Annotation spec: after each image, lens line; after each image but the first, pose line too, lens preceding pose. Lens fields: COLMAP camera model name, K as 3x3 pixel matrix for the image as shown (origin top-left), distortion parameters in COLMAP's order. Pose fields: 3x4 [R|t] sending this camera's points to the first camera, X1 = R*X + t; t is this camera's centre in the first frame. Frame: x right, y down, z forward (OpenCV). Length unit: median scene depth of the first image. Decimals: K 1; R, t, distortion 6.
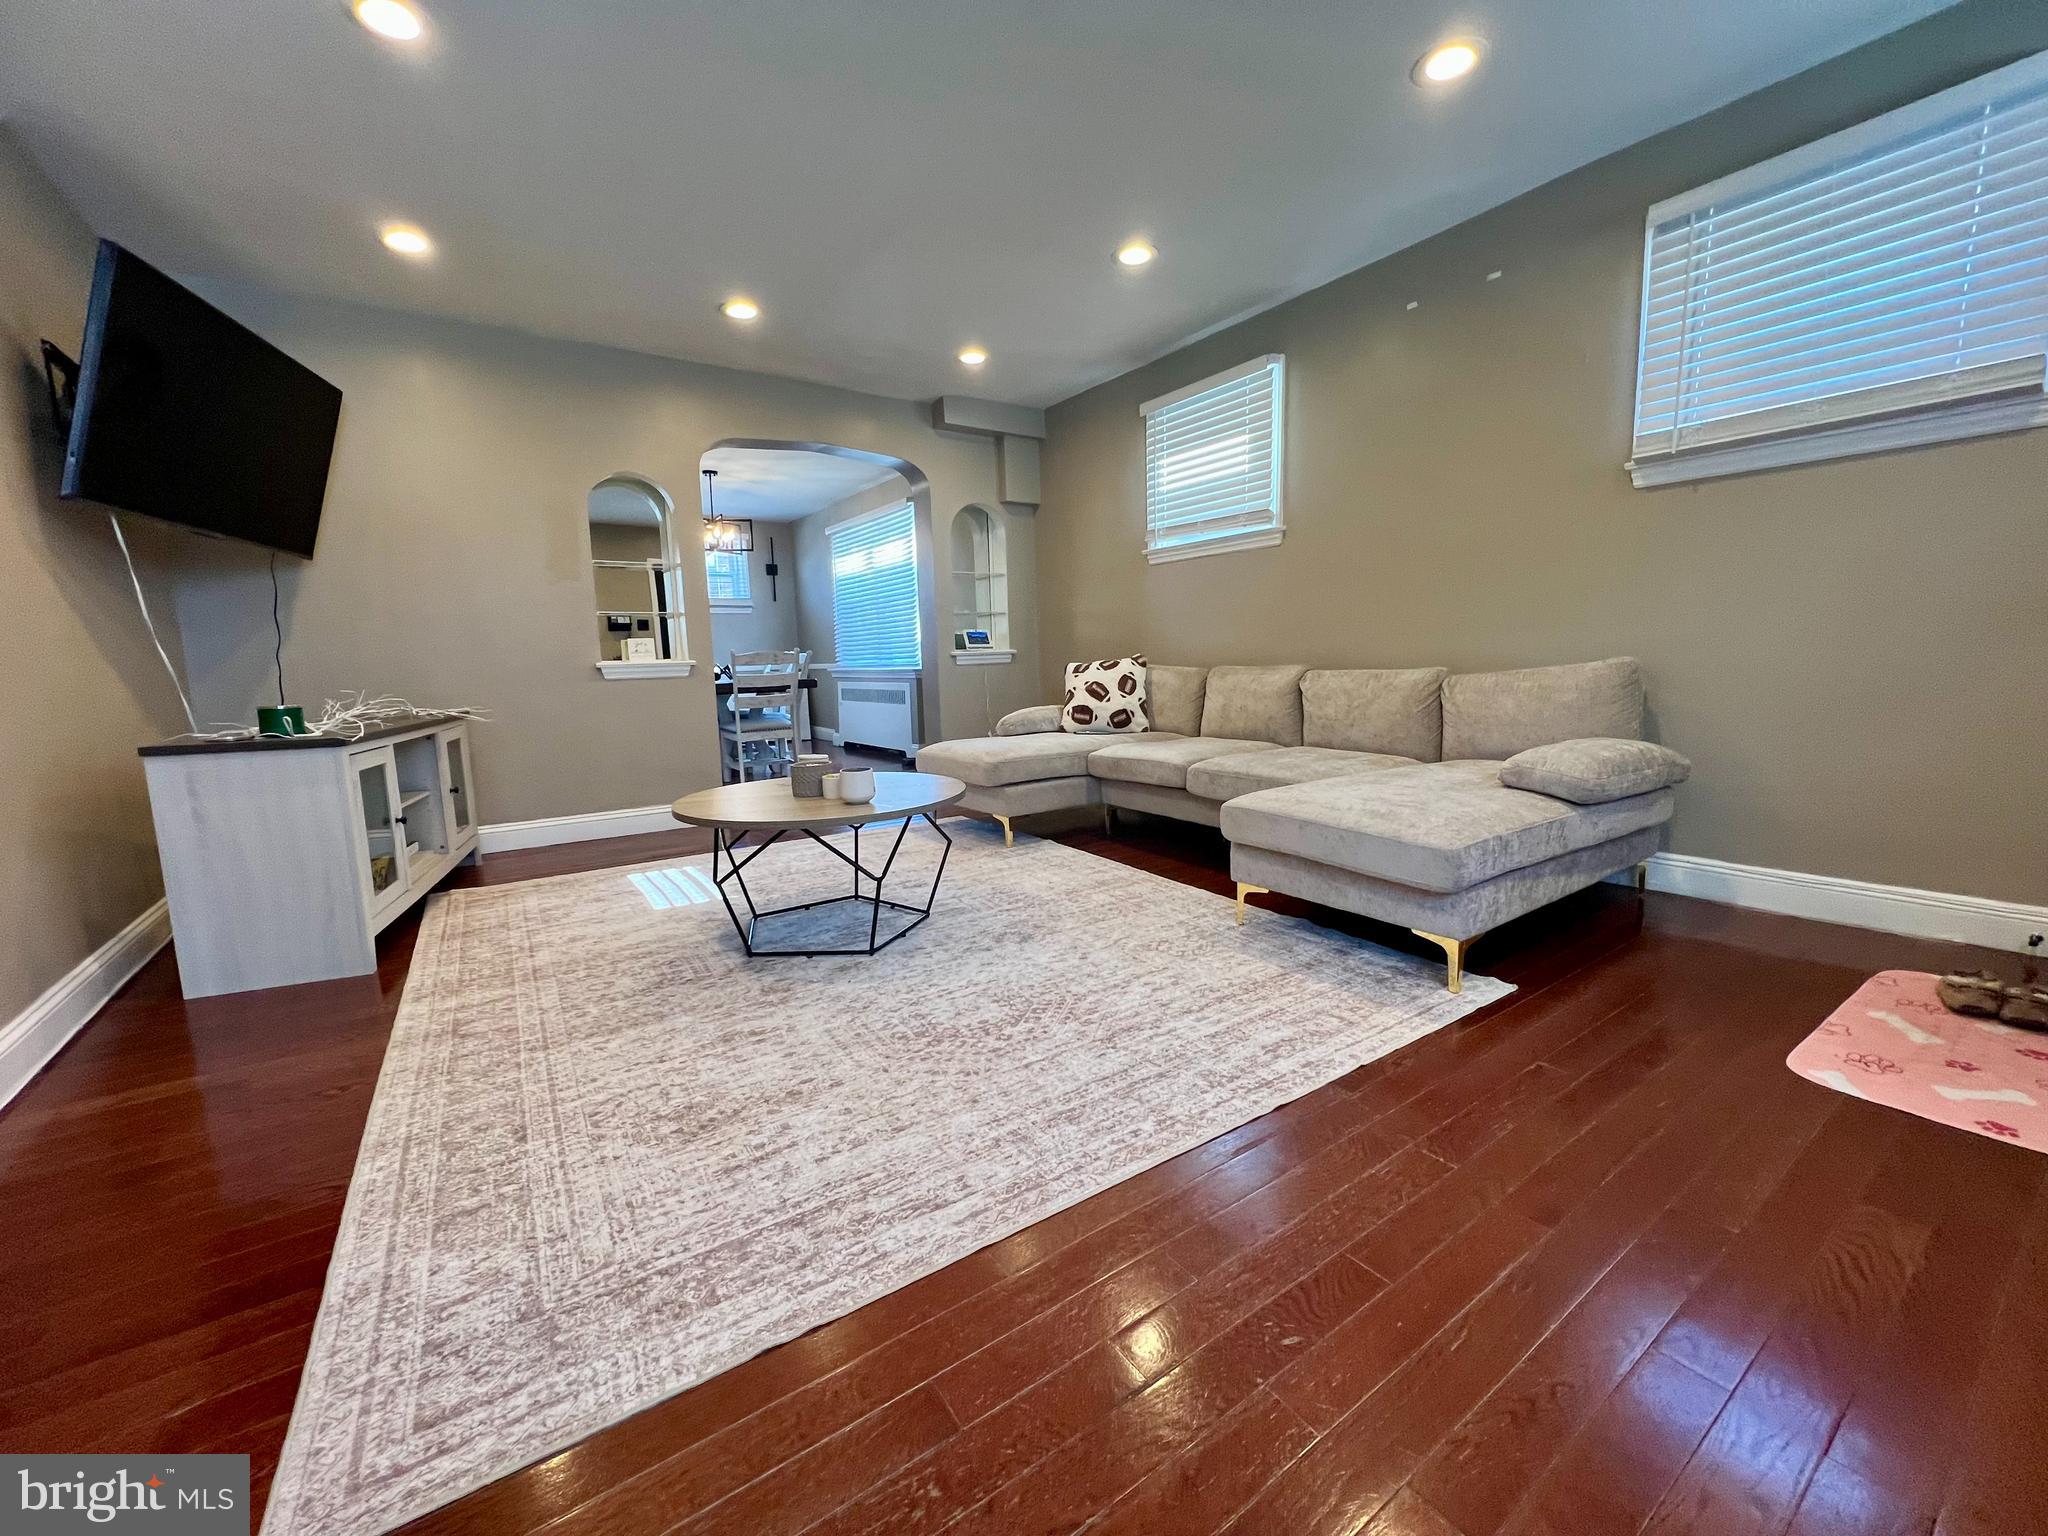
lens RADIAL K [[825.2, 0, 1023.6], [0, 825.2, 769.9], [0, 0, 1]] dist [-0.002178, 0.000572]
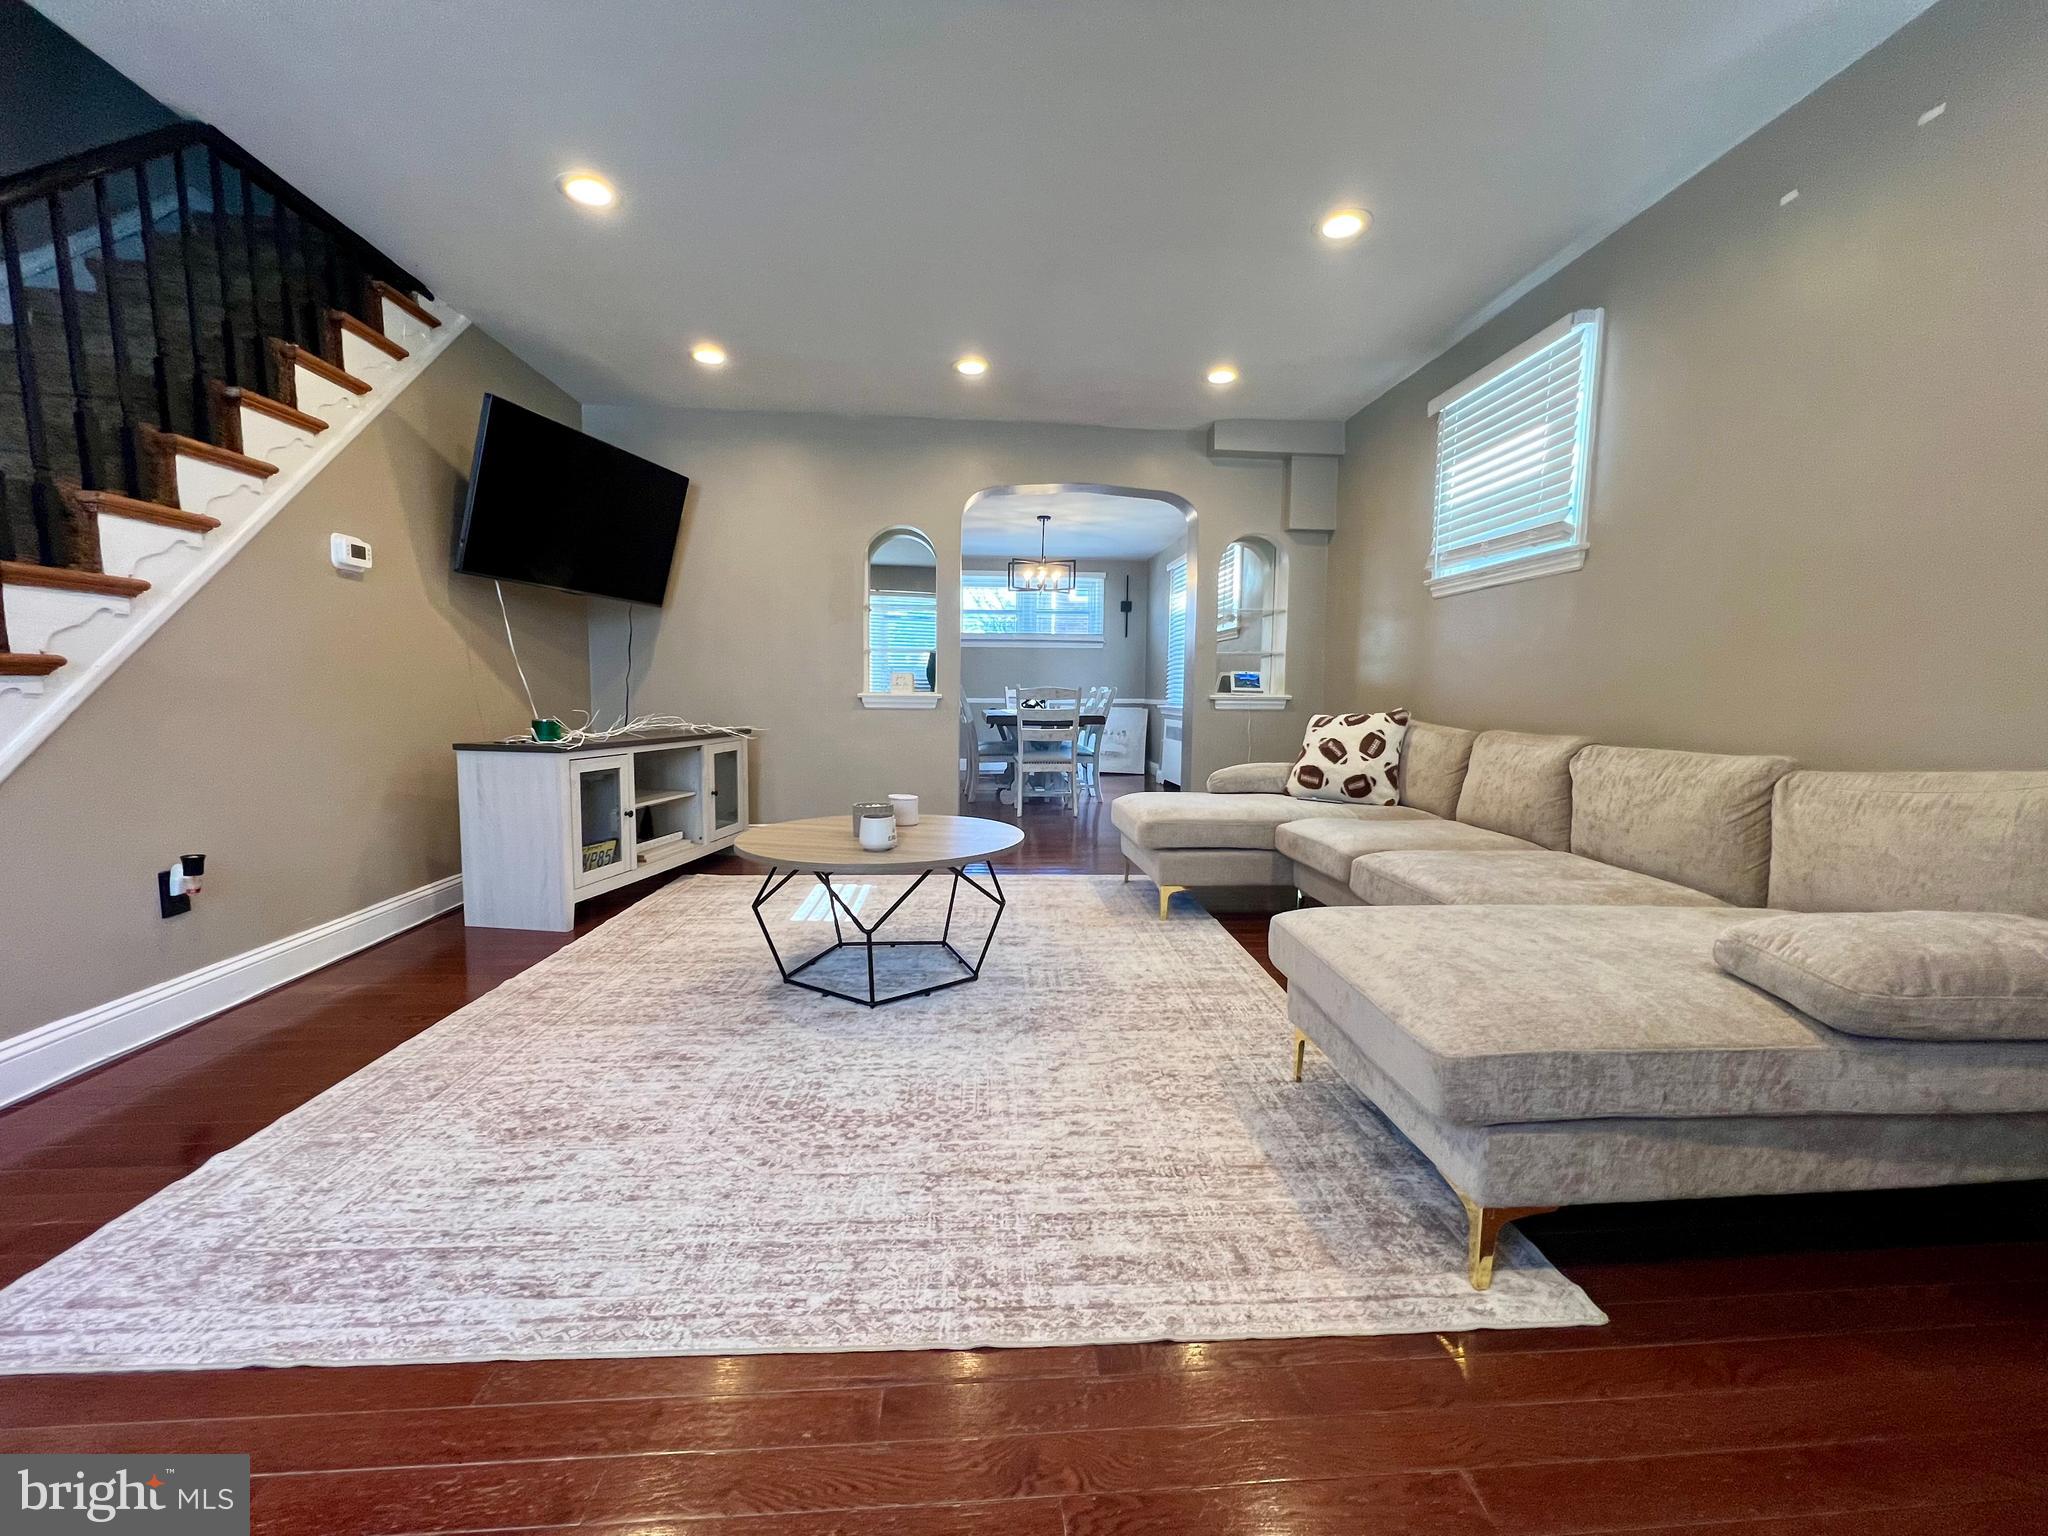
lens RADIAL K [[825.2, 0, 1032.6], [0, 825.2, 768.9], [0, 0, 1]] dist [-0.002178, 0.000572]
pose [[0.861787, 0.086174, -0.499897, 0.390946], [-0.105585, 0.994354, -0.010610, -0.057602], [0.496161, 0.061925, 0.866020, 0.208383]]
